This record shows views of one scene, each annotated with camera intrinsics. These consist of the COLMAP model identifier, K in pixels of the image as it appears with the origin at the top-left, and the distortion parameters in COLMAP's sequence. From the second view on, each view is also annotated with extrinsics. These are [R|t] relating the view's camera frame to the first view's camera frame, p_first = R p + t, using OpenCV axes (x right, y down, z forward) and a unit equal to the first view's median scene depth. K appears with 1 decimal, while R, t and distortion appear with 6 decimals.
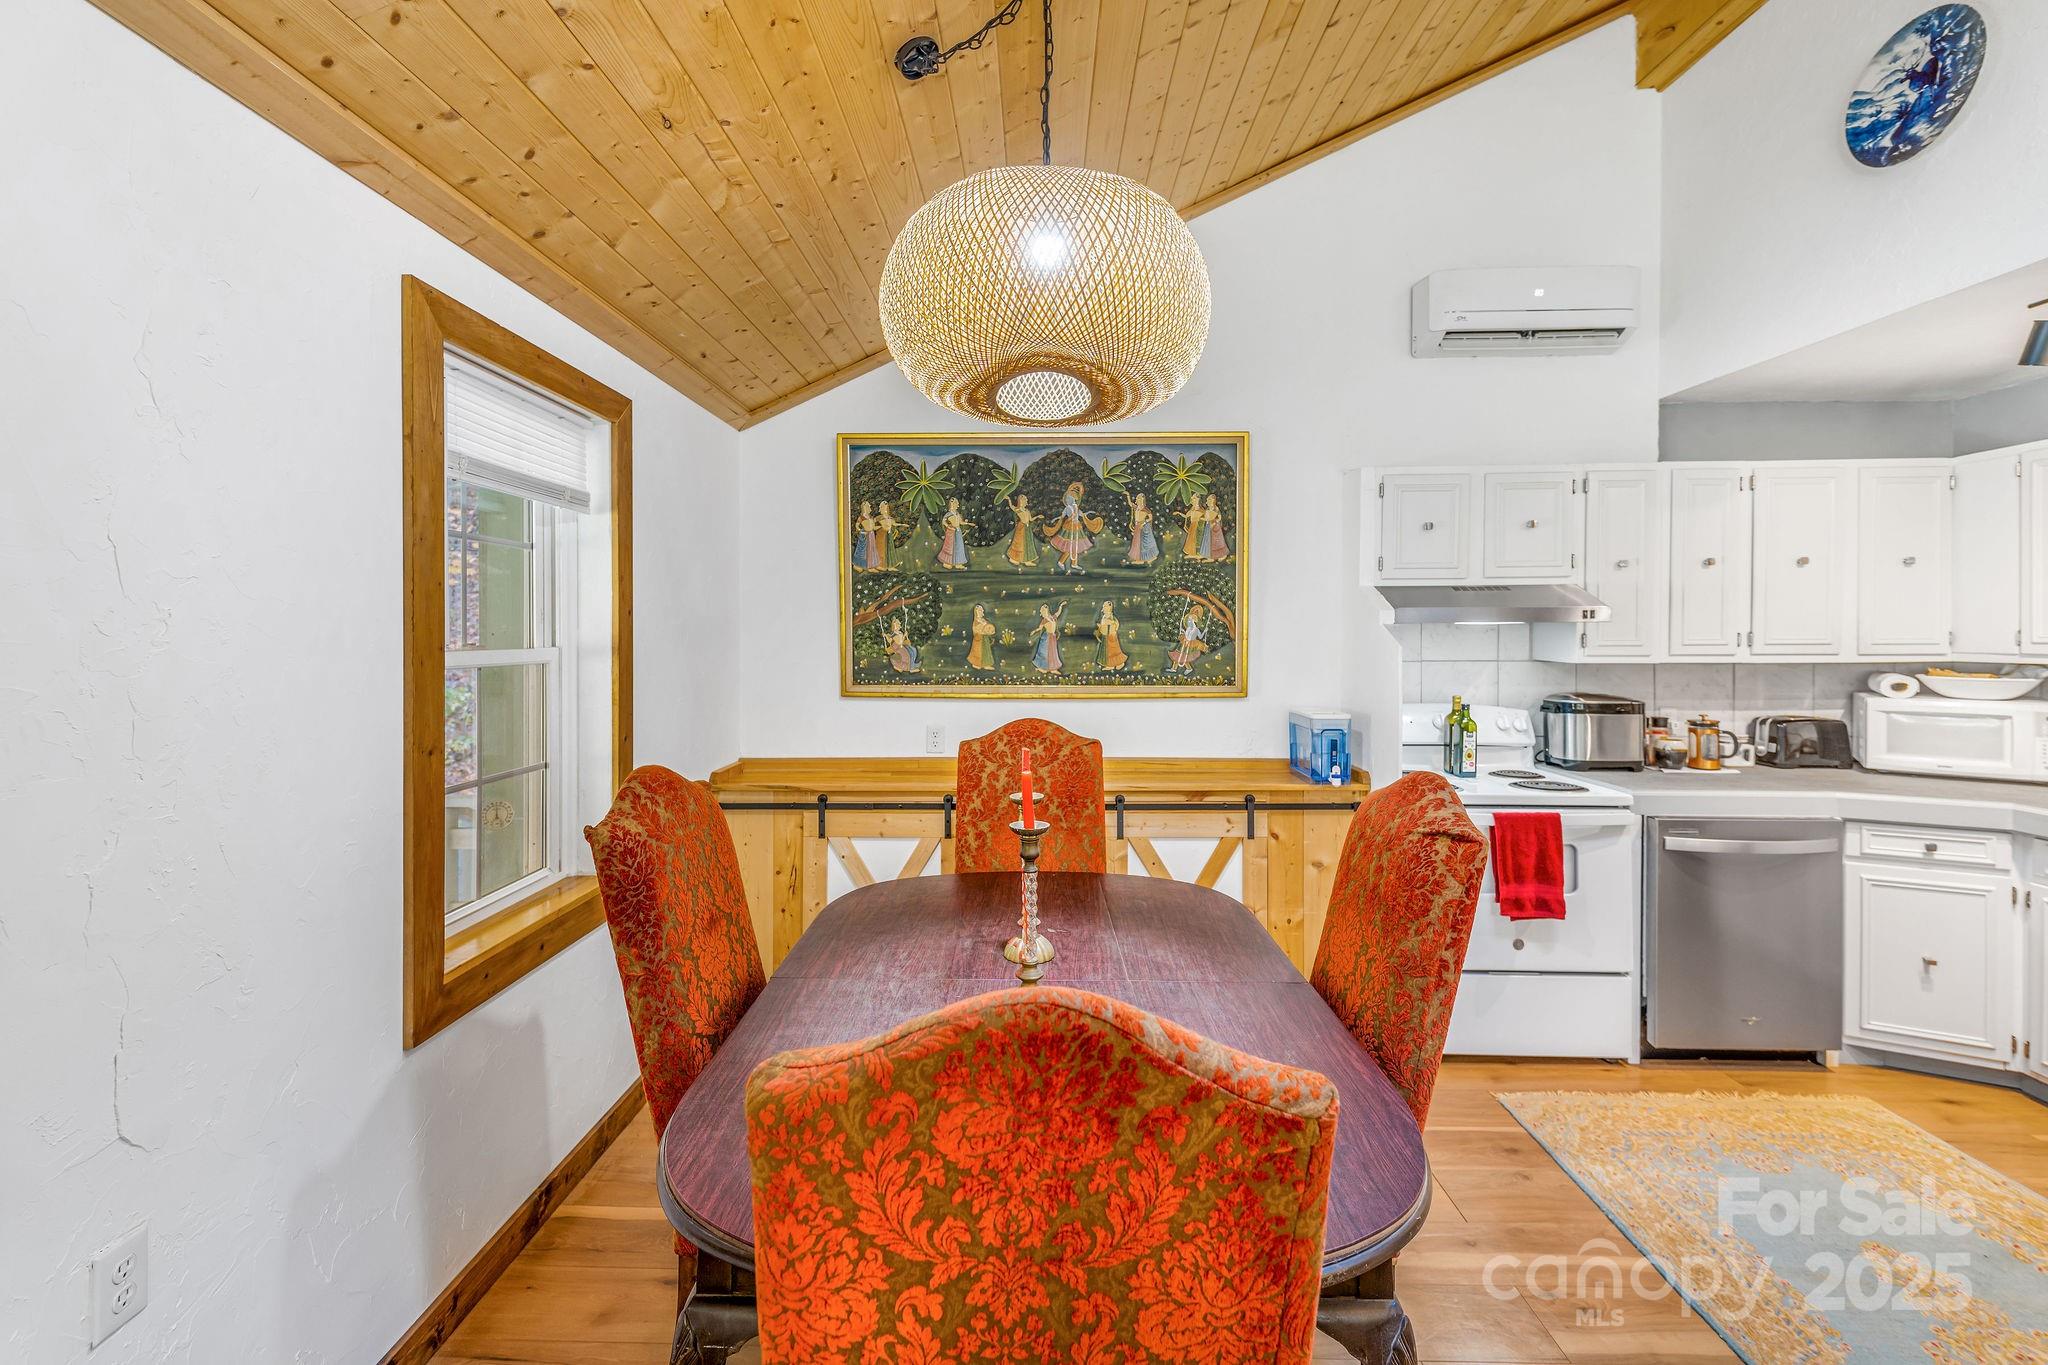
lens RADIAL K [[844.9, 0, 1016.1], [0, 844.9, 629.8], [0, 0, 1]] dist [0.009624, -0.000265]
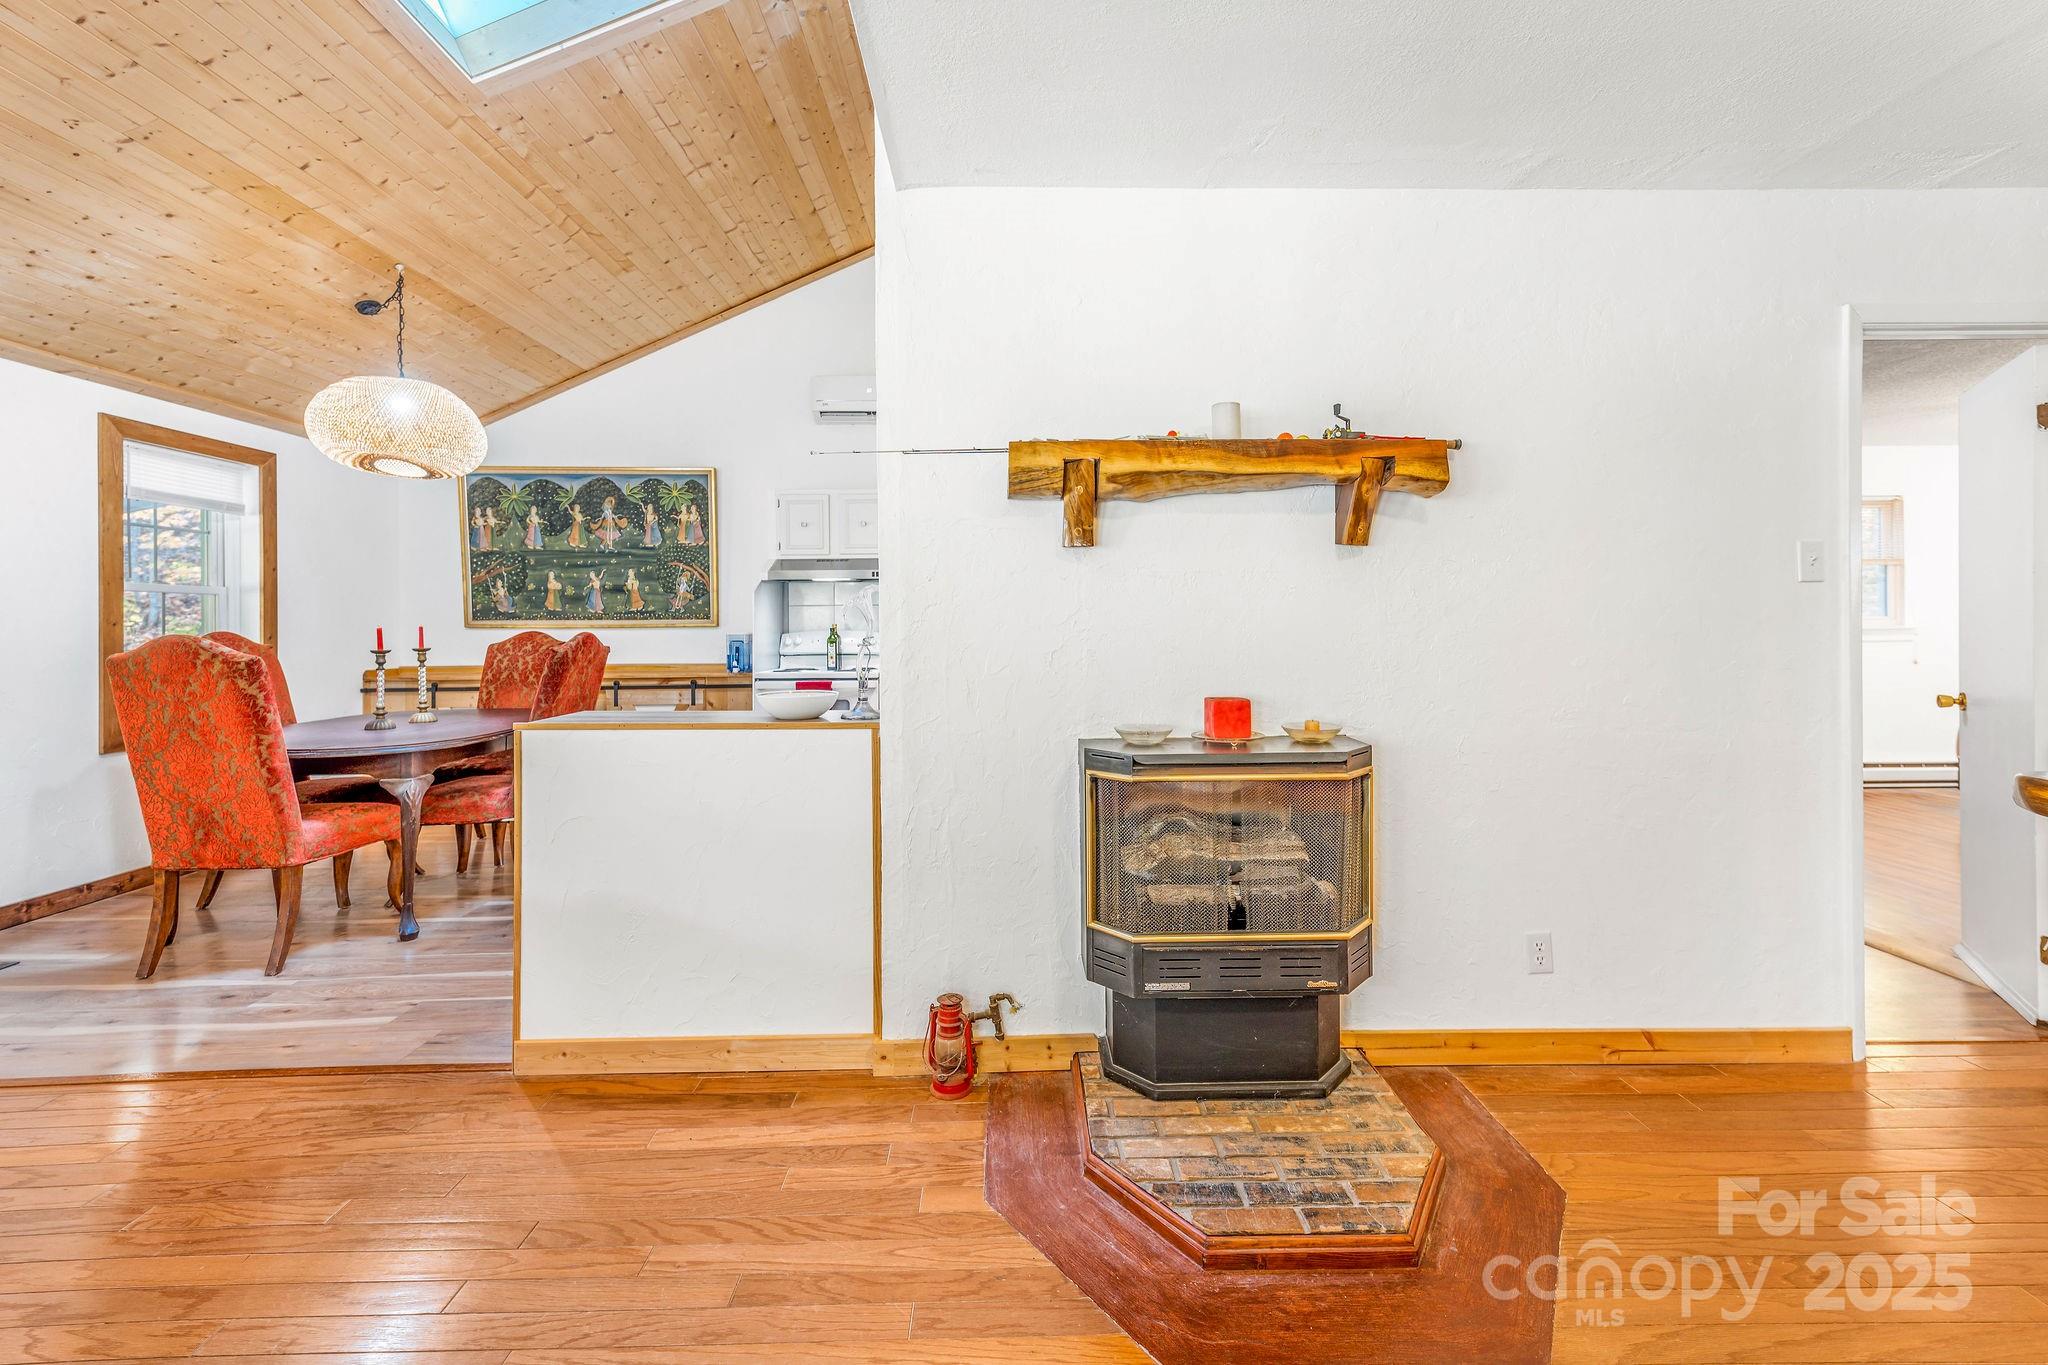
lens RADIAL K [[835.8, 0, 1029.0], [0, 835.8, 618.5], [0, 0, 1]] dist [0.017021, -0.000123]
pose [[0.998286, -0.003998, 0.058388, 0.790992], [0.004415, 0.999966, -0.007011, 0.078375], [-0.058358, 0.007256, 0.998269, -0.686401]]
